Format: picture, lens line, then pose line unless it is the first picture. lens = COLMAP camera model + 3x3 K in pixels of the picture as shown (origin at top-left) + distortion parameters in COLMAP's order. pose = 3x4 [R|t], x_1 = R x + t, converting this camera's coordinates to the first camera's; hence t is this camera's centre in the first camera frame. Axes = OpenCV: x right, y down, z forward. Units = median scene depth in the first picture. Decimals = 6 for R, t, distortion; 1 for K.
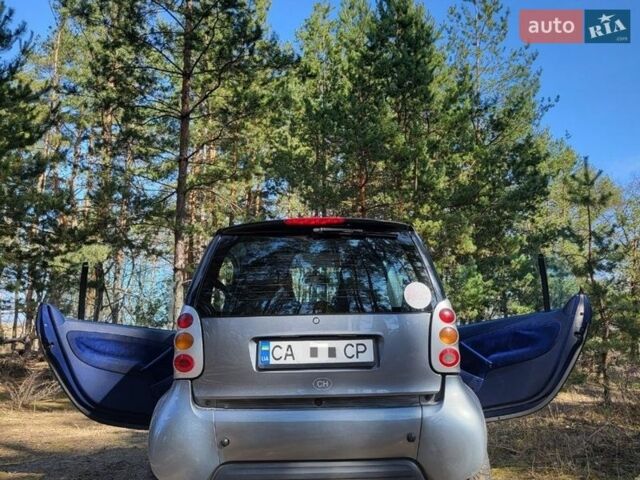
lens RADIAL K [[562.9, 0, 320.0], [0, 562.9, 240.0], [0, 0, 1]] dist [0.113198, -0.196325]
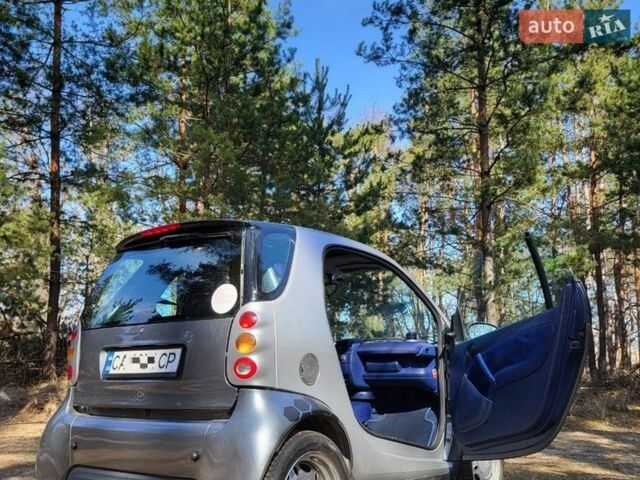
lens RADIAL K [[562.9, 0, 320.0], [0, 562.9, 240.0], [0, 0, 1]] dist [0.113198, -0.196325]
pose [[0.846292, -0.106697, -0.521924, 0.789141], [0.091070, 0.994291, -0.055594, 0.070956], [0.524877, -0.000483, 0.851178, 0.320443]]
